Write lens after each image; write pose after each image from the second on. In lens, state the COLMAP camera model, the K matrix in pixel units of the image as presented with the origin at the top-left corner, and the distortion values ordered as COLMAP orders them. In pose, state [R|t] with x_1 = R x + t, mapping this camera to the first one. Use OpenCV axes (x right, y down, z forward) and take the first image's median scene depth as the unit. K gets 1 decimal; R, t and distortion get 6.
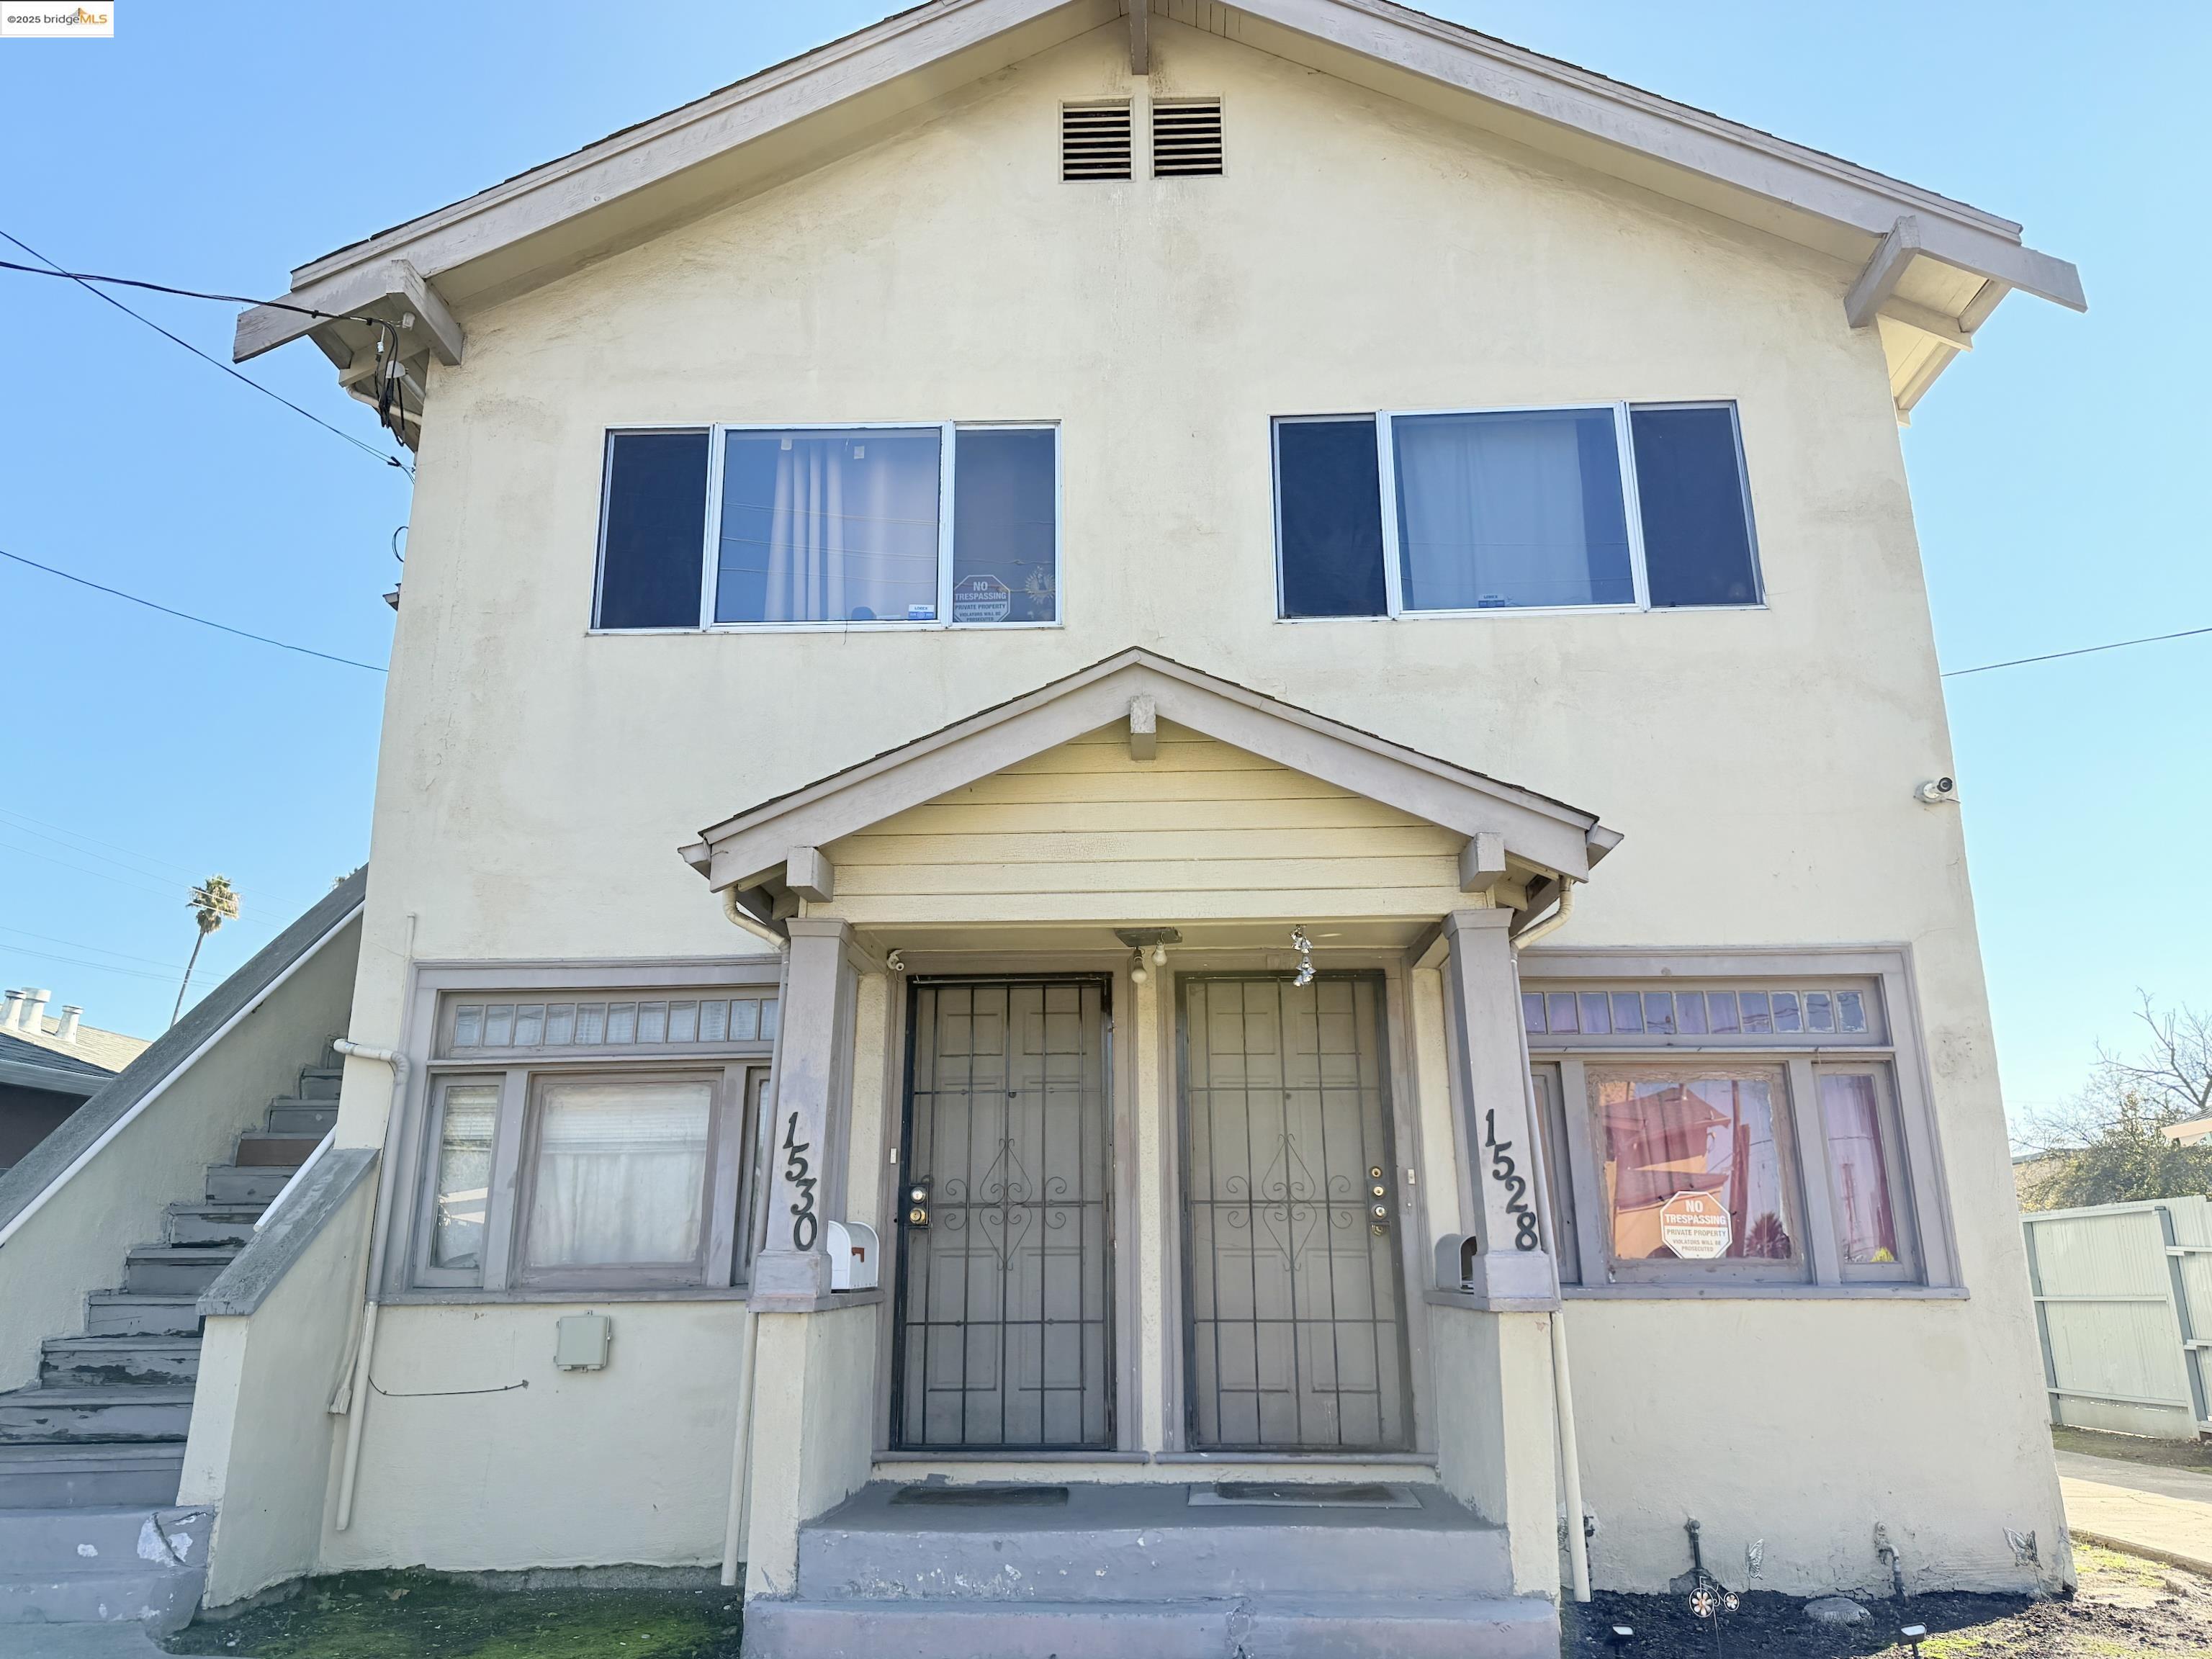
lens RADIAL K [[1552.6, 0, 1102.0], [0, 1552.6, 827.5], [0, 0, 1]] dist [0.166101, -0.347526]
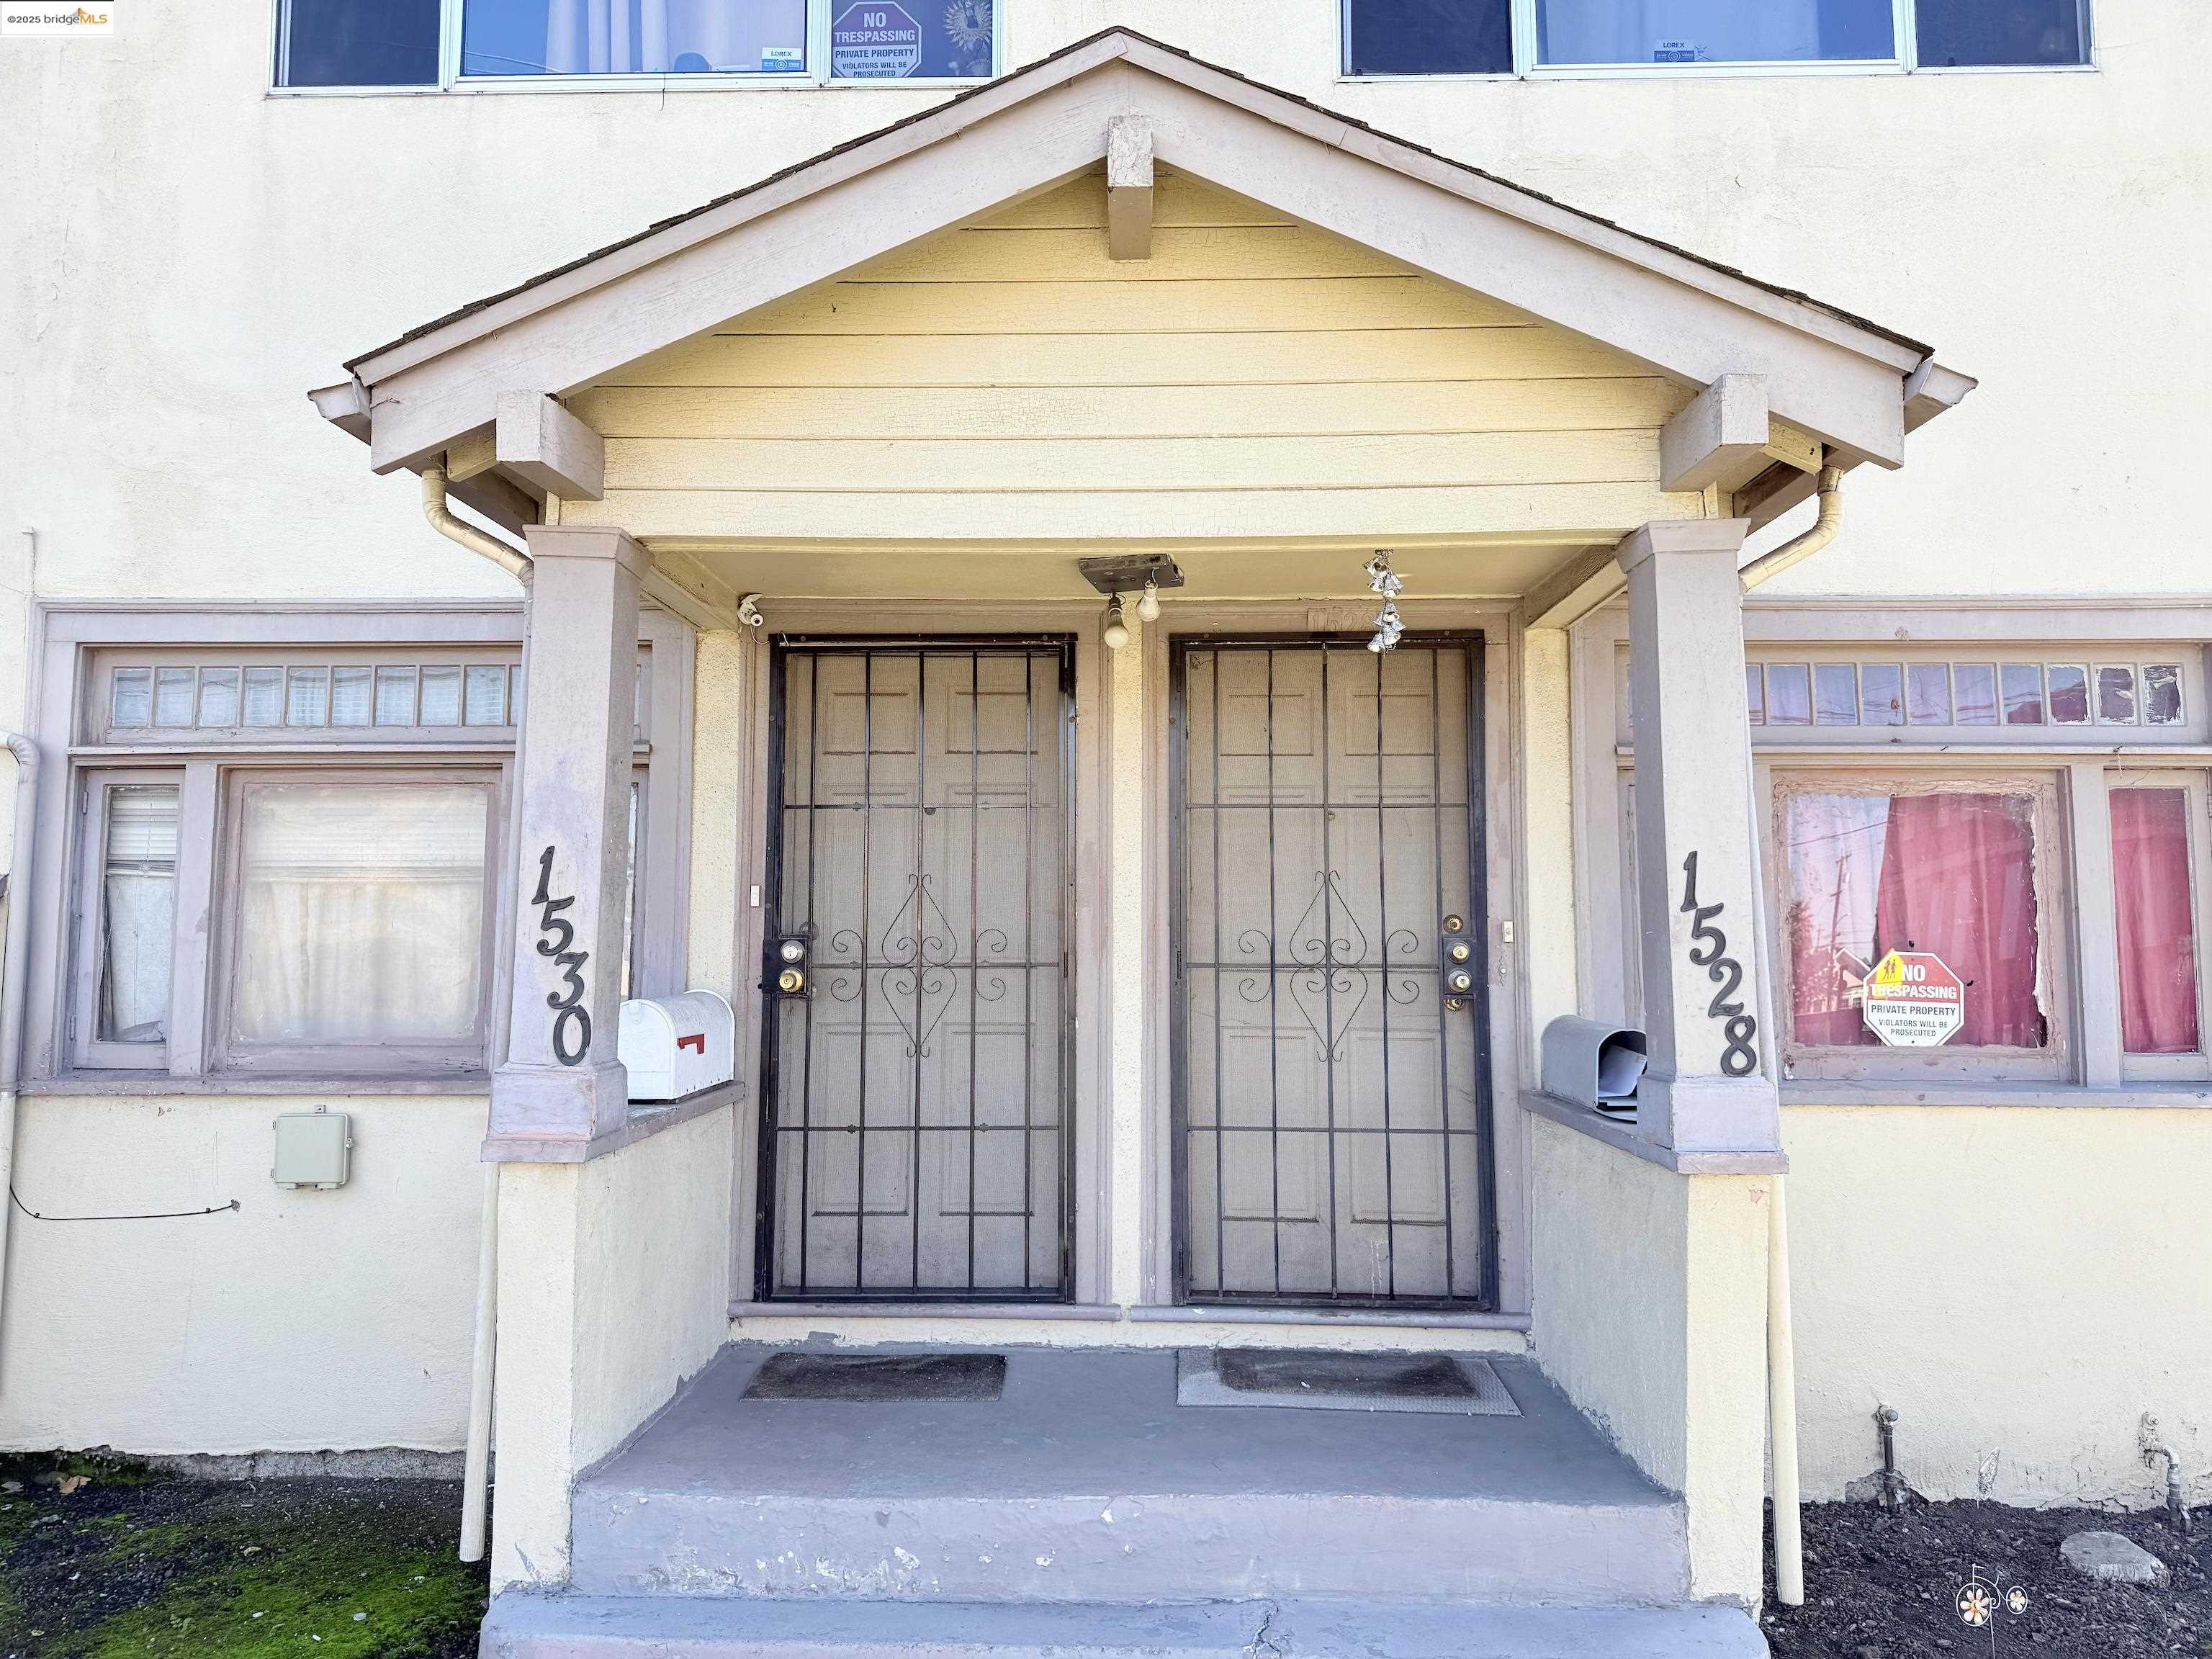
lens RADIAL K [[1538.1, 0, 1093.3], [0, 1538.1, 836.7], [0, 0, 1]] dist [0.088784, -0.122700]
pose [[0.999905, 0.008091, 0.011191, 0.007706], [-0.010247, 0.977978, 0.208458, 0.043077], [-0.009258, -0.208553, 0.977967, 0.352510]]
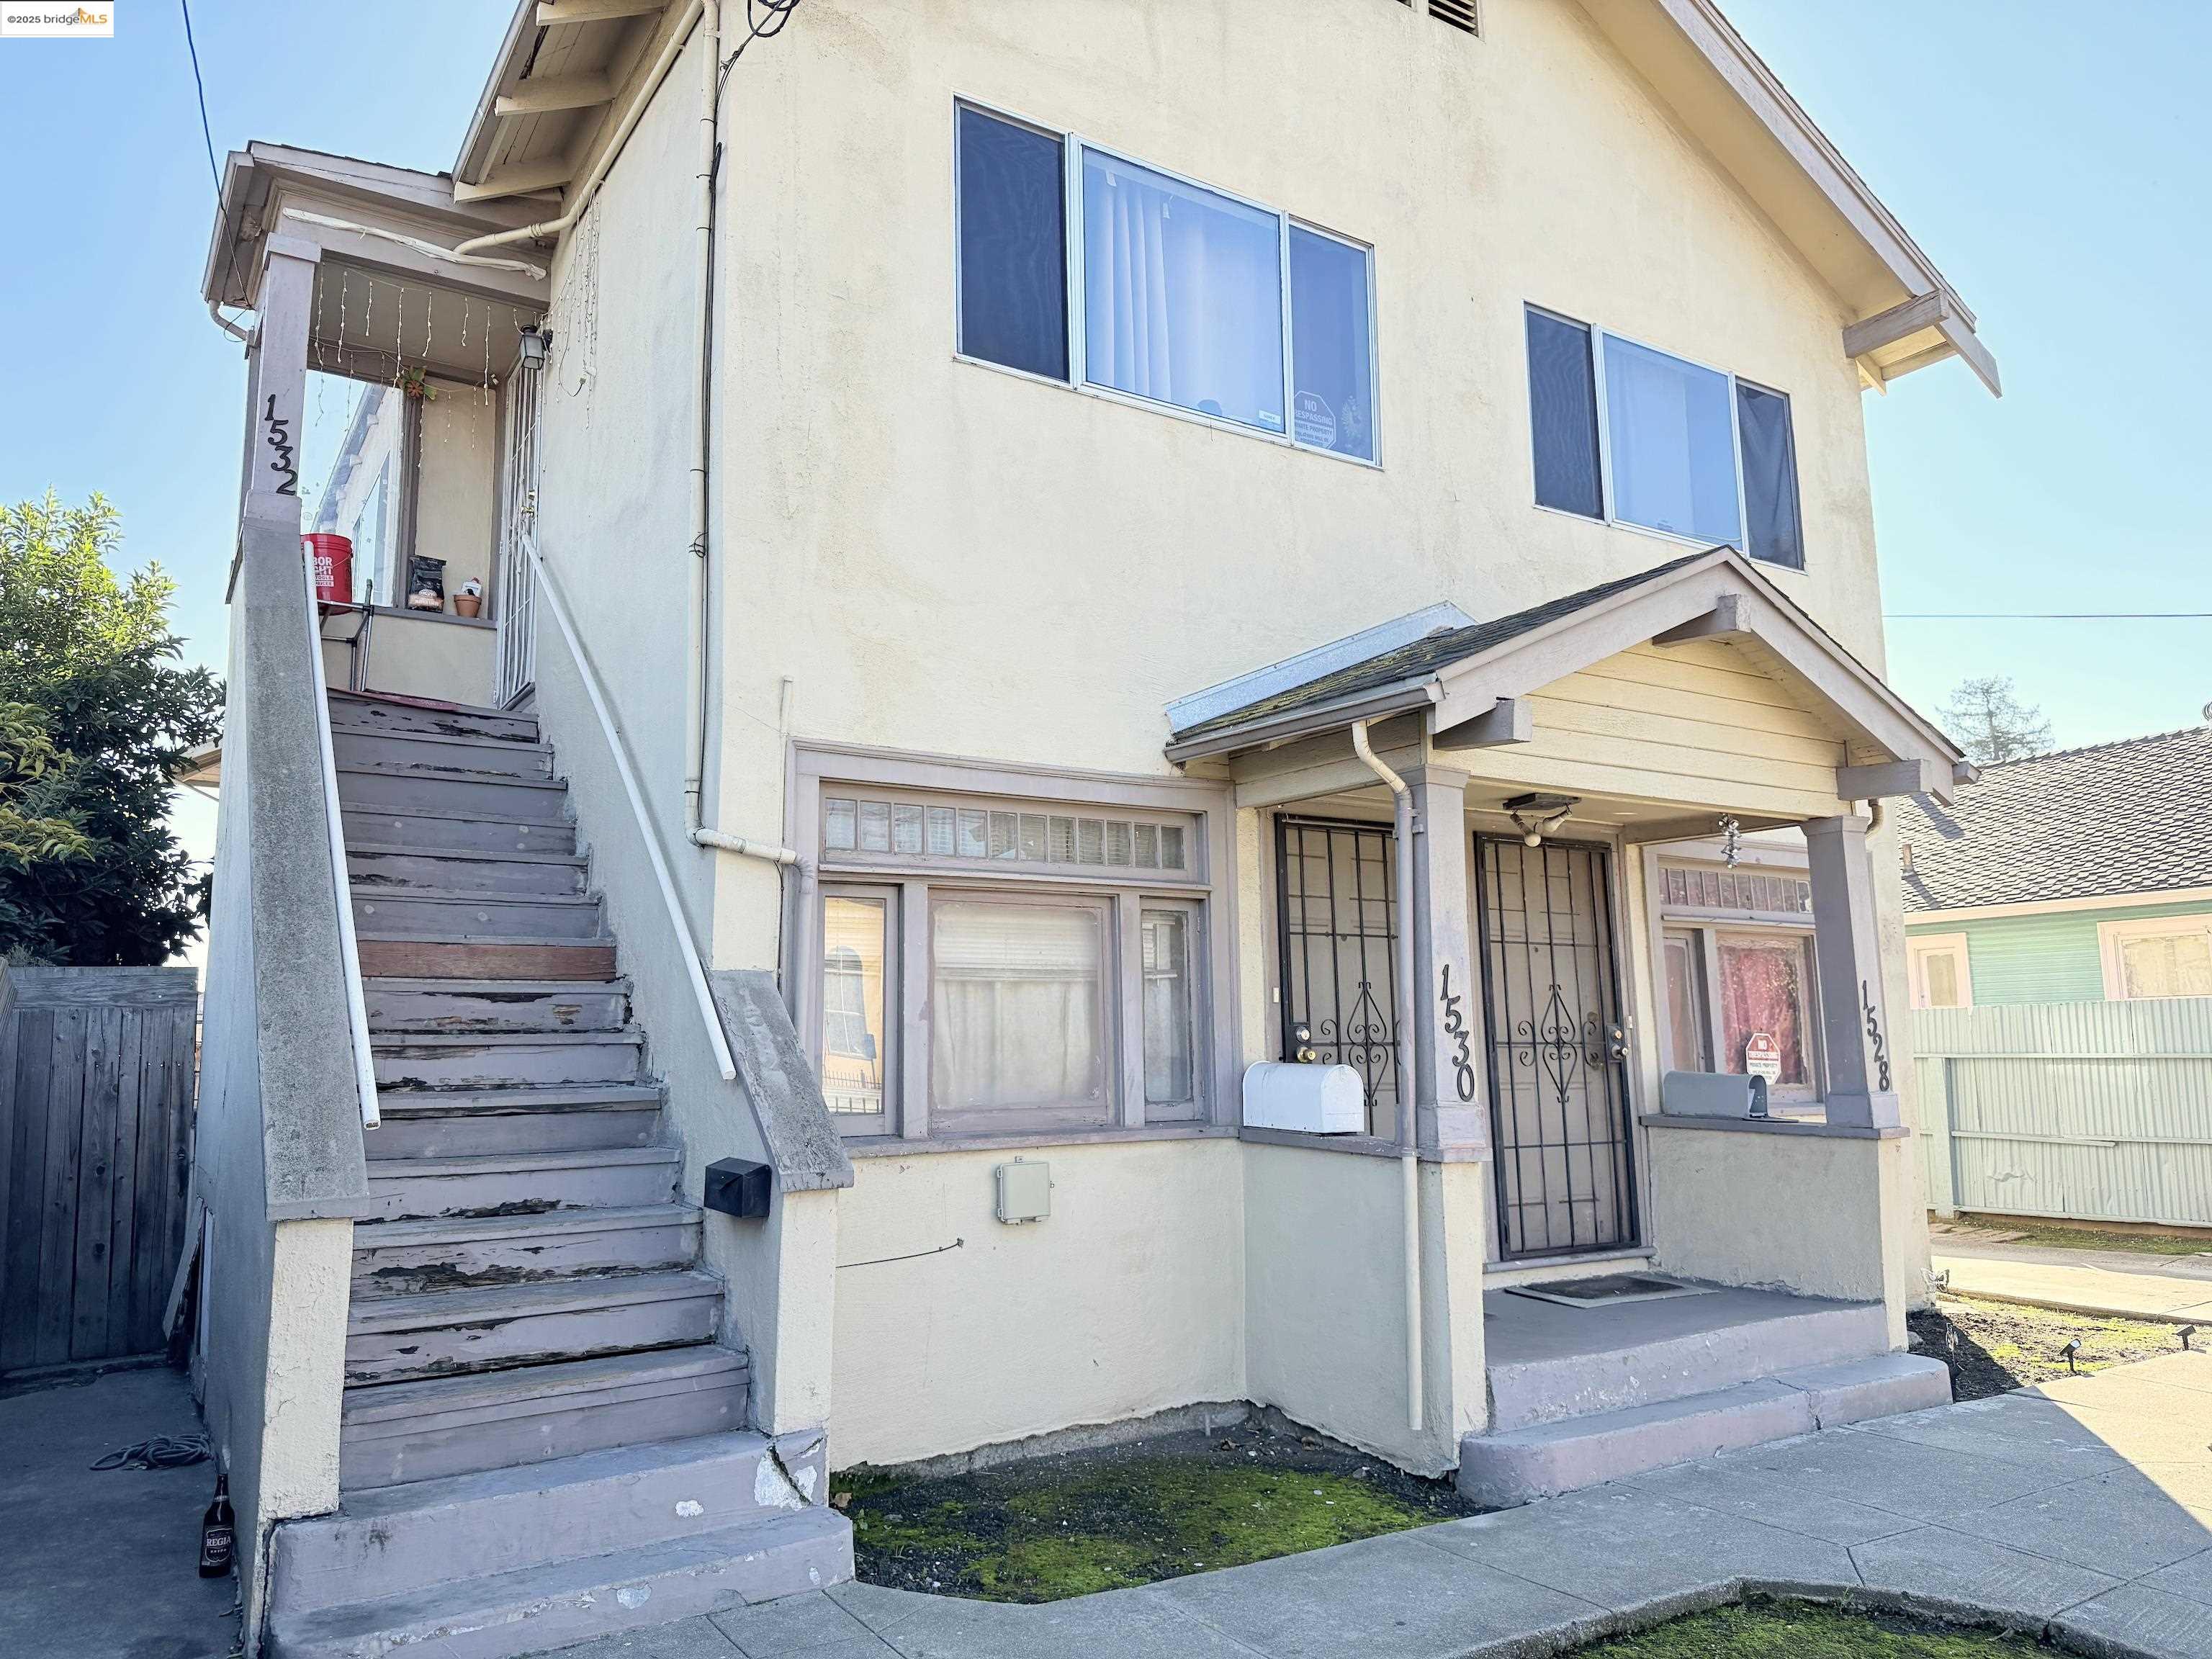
lens RADIAL K [[1552.6, 0, 1102.0], [0, 1552.6, 827.5], [0, 0, 1]] dist [0.166101, -0.347526]
pose [[0.819115, 0.078625, 0.568215, -0.809035], [-0.154997, 0.984052, 0.087273, 0.038871], [-0.552291, -0.159558, 0.818239, 0.285241]]
